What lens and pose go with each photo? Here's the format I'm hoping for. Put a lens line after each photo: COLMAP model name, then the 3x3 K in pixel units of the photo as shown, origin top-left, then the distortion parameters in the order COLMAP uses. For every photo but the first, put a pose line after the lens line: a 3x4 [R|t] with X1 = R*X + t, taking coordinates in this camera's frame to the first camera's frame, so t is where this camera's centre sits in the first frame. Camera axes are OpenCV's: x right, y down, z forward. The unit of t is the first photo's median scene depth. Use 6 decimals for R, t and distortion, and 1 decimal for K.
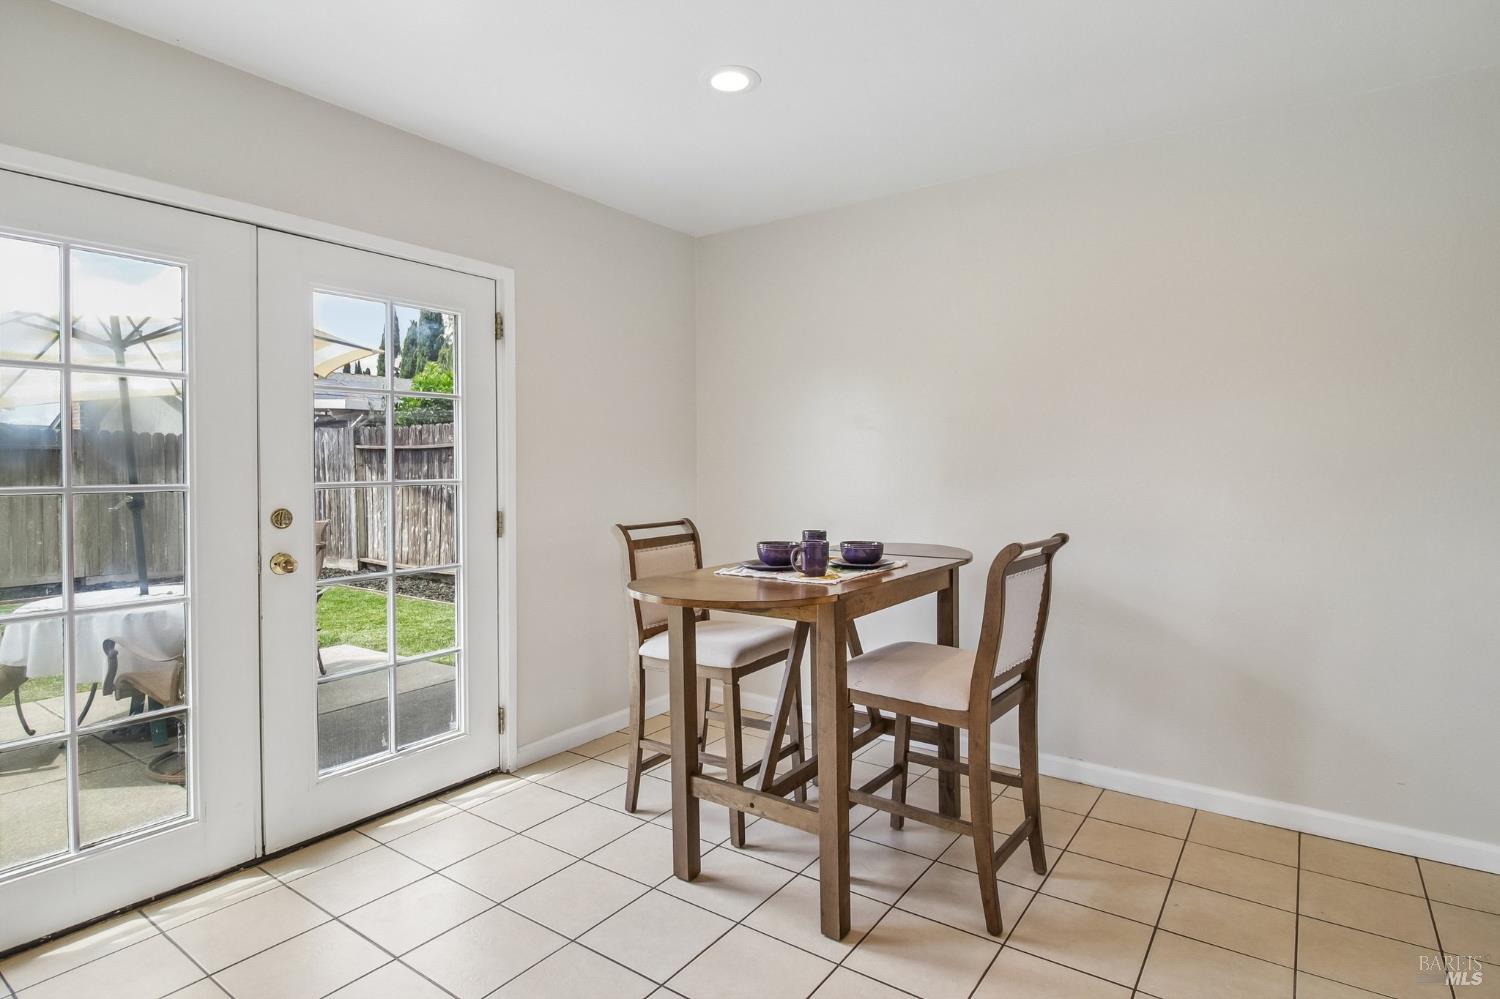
lens RADIAL K [[776.3, 0, 751.3], [0, 776.3, 477.8], [0, 0, 1]] dist [0.001677, -0.011909]
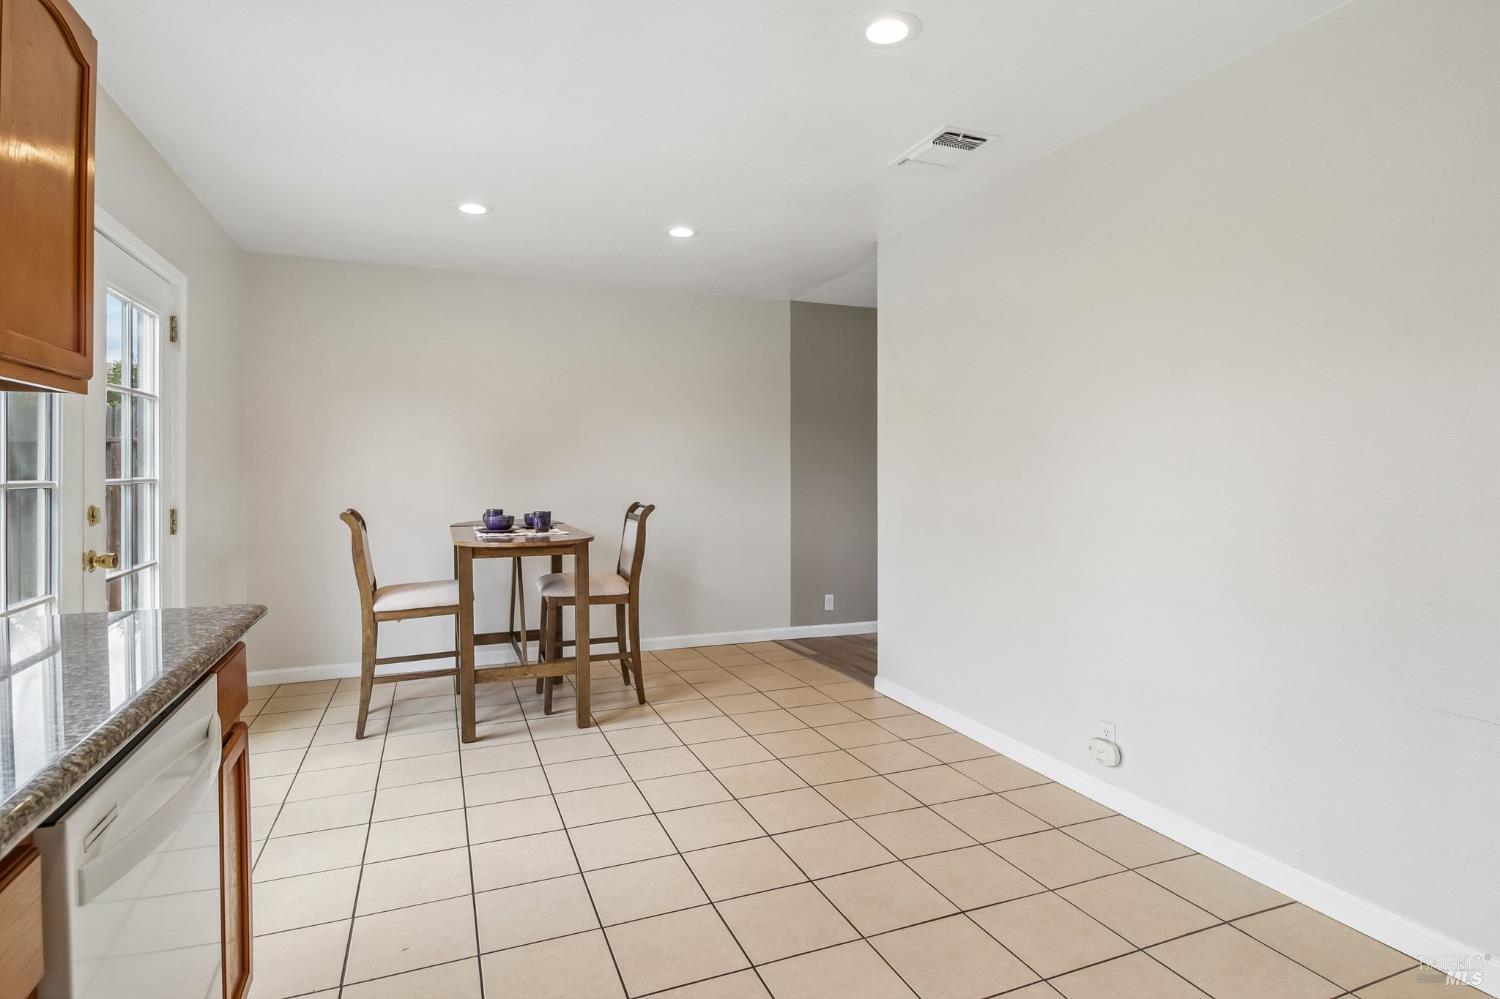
lens RADIAL K [[779.4, 0, 747.8], [0, 779.4, 472.7], [0, 0, 1]] dist [0.006370, -0.013439]
pose [[0.541138, 0.001644, 0.840932, -0.922980], [0.009767, 0.999918, -0.008239, 0.014075], [-0.840877, 0.012672, 0.541078, -0.232422]]
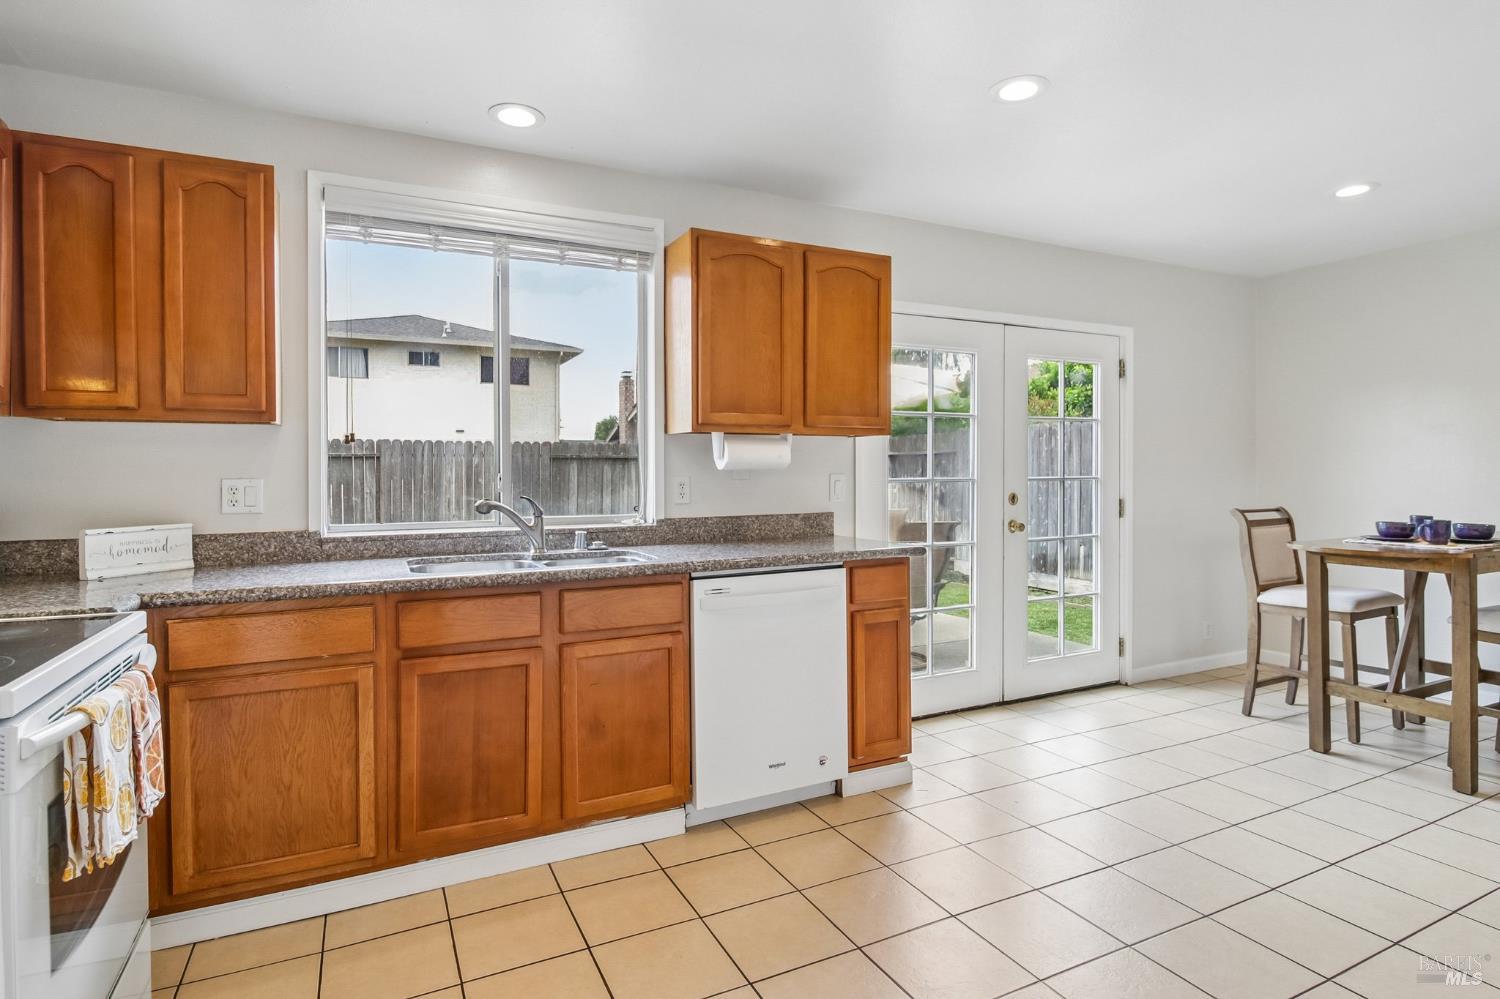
lens RADIAL K [[776.3, 0, 751.3], [0, 776.3, 477.8], [0, 0, 1]] dist [0.001677, -0.011909]
pose [[0.877483, 0.002875, -0.479599, -0.282069], [-0.004713, 0.999985, -0.002629, 0.013232], [0.479584, 0.004567, 0.877484, -0.671800]]
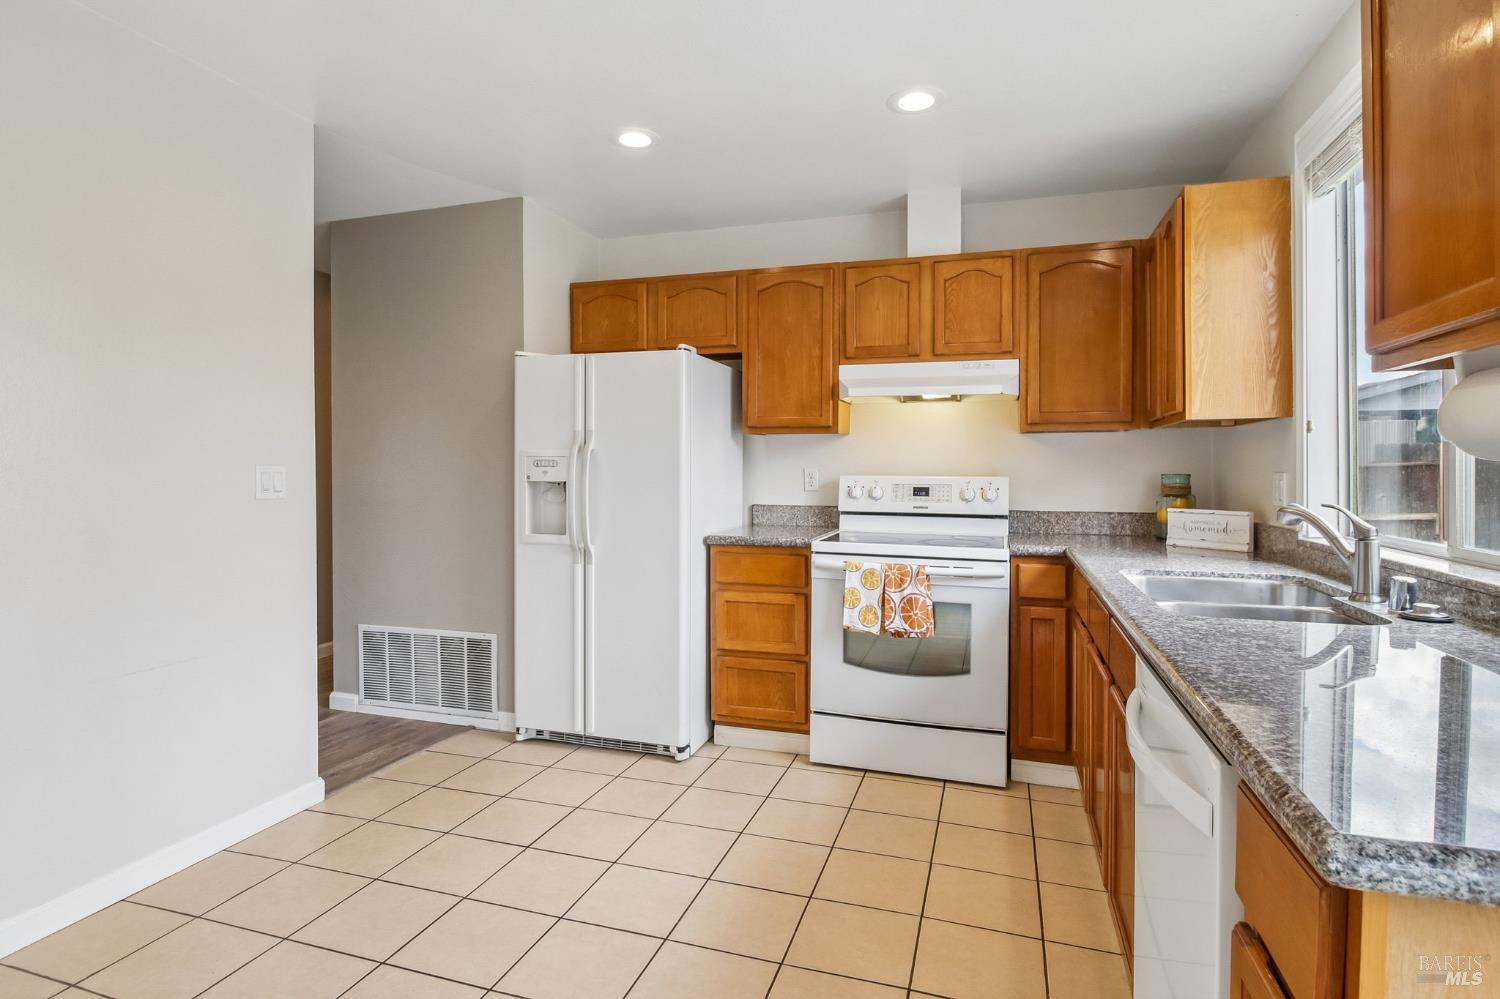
lens RADIAL K [[776.3, 0, 751.3], [0, 776.3, 477.8], [0, 0, 1]] dist [0.001677, -0.011909]
pose [[-0.956785, 0.005091, -0.290752, -0.388278], [-0.002677, 0.999650, 0.026313, -0.001837], [0.290785, 0.025954, -0.956436, 0.603556]]
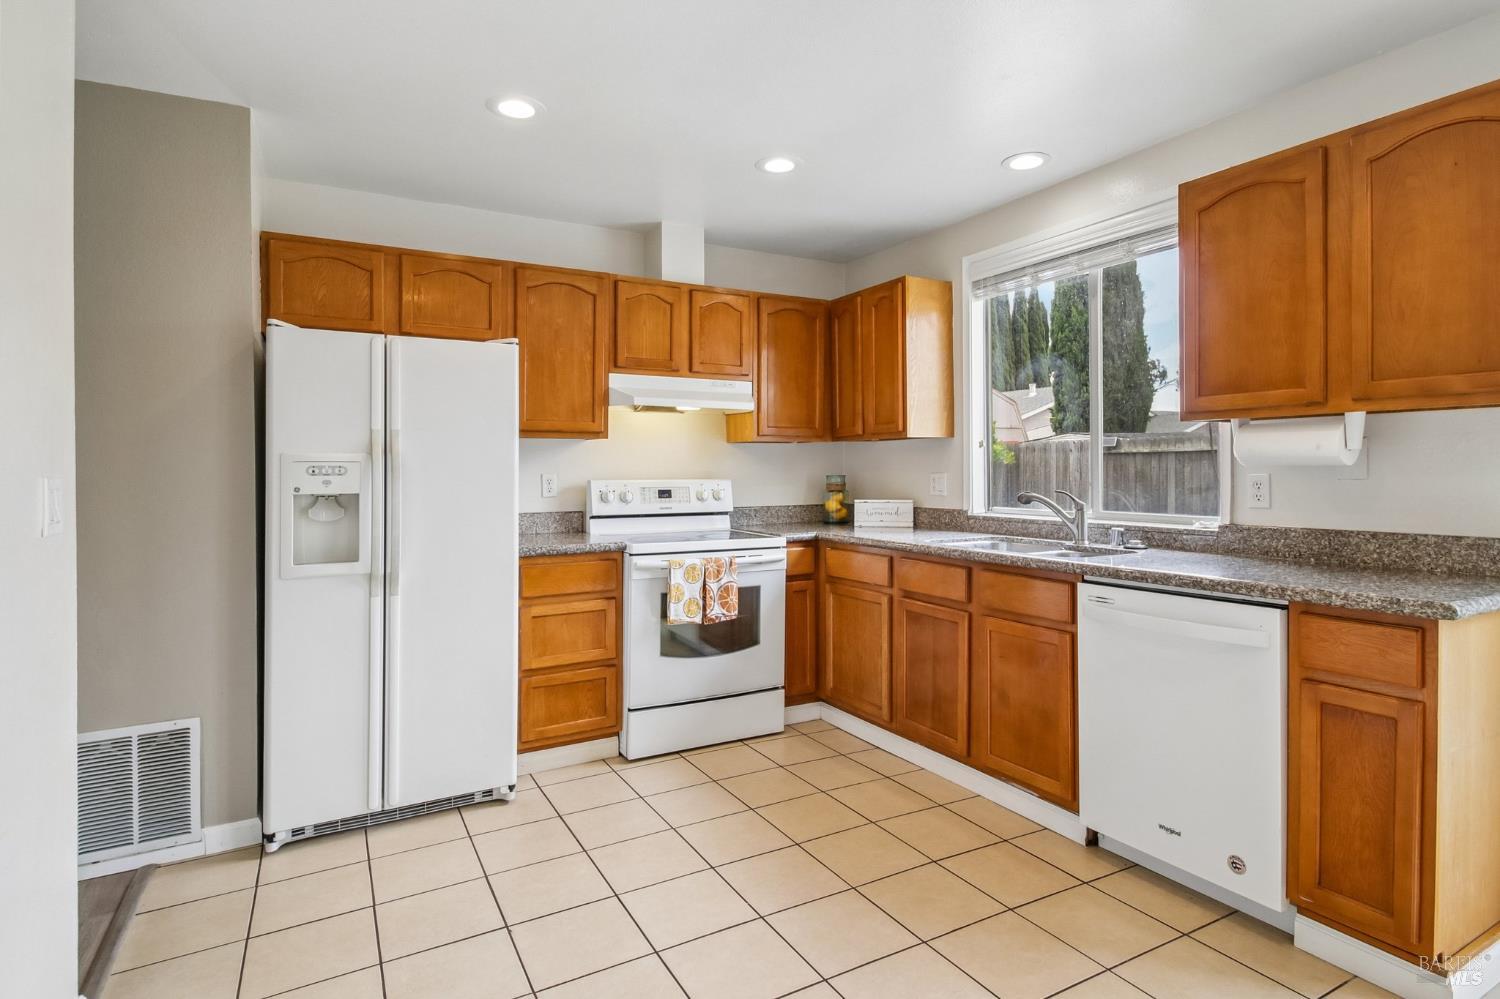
lens RADIAL K [[779.4, 0, 747.8], [0, 779.4, 472.7], [0, 0, 1]] dist [0.006370, -0.013439]
pose [[-0.436359, 0.009896, -0.899718, 0.203180], [-0.003958, 0.999909, 0.012918, -0.003268], [0.899764, 0.009198, -0.436280, 0.196502]]
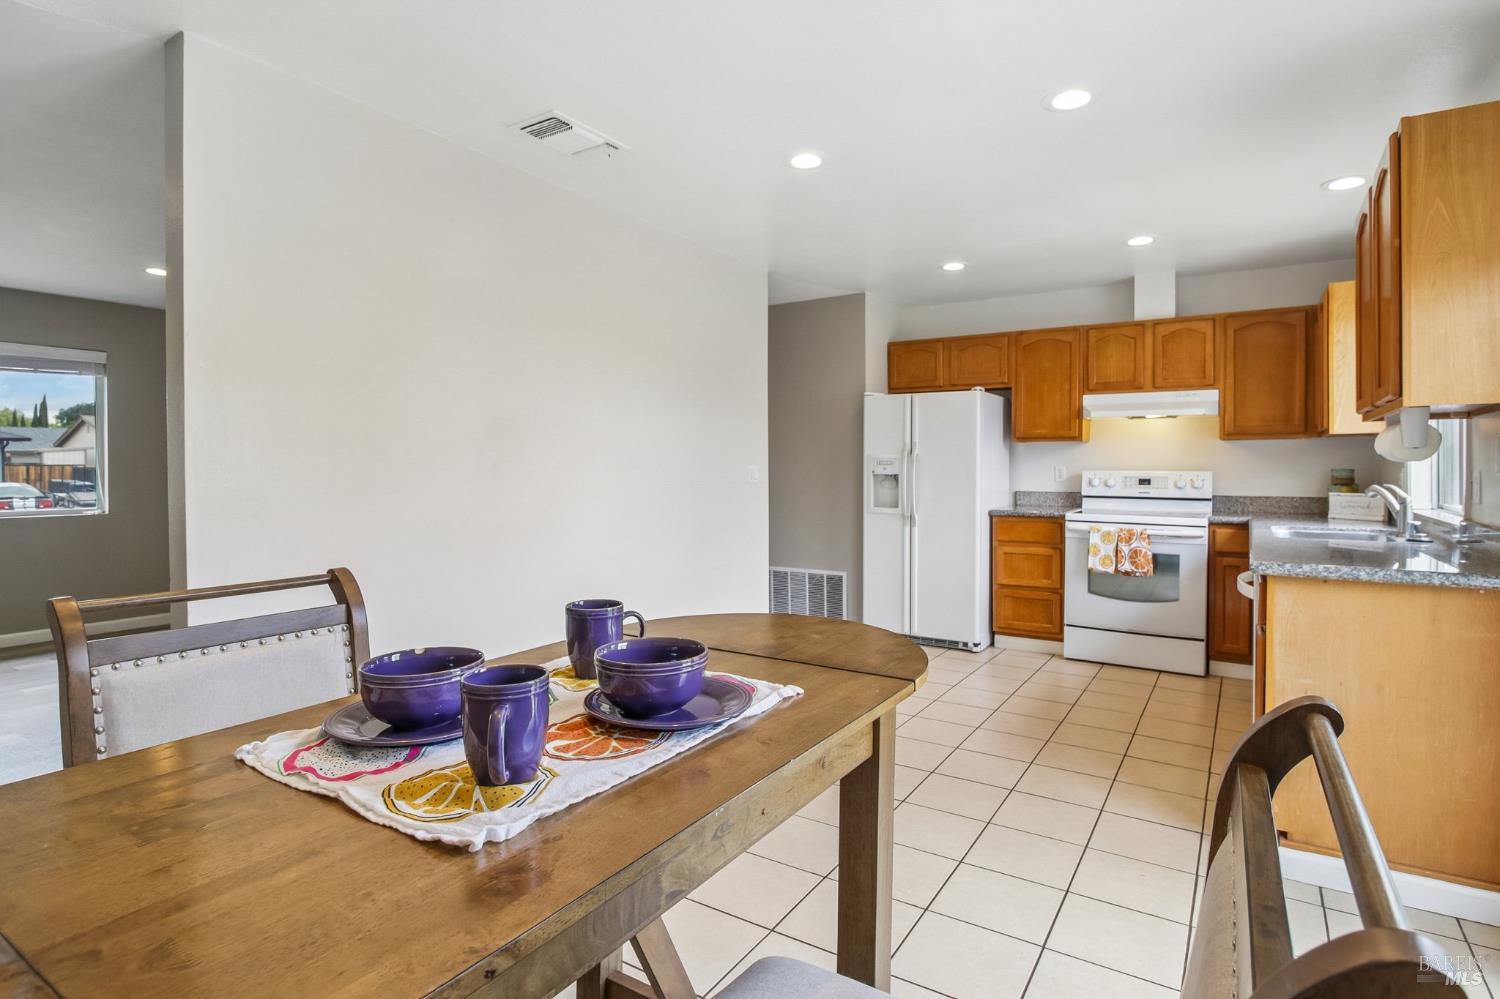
lens RADIAL K [[783.6, 0, 747.2], [0, 783.6, 480.2], [0, 0, 1]] dist [0.005869, -0.010623]
pose [[-0.999364, 0.004906, -0.035315, -0.010927], [0.003785, 0.999488, 0.031761, -0.012493], [0.035452, 0.031607, -0.998871, 1.304436]]
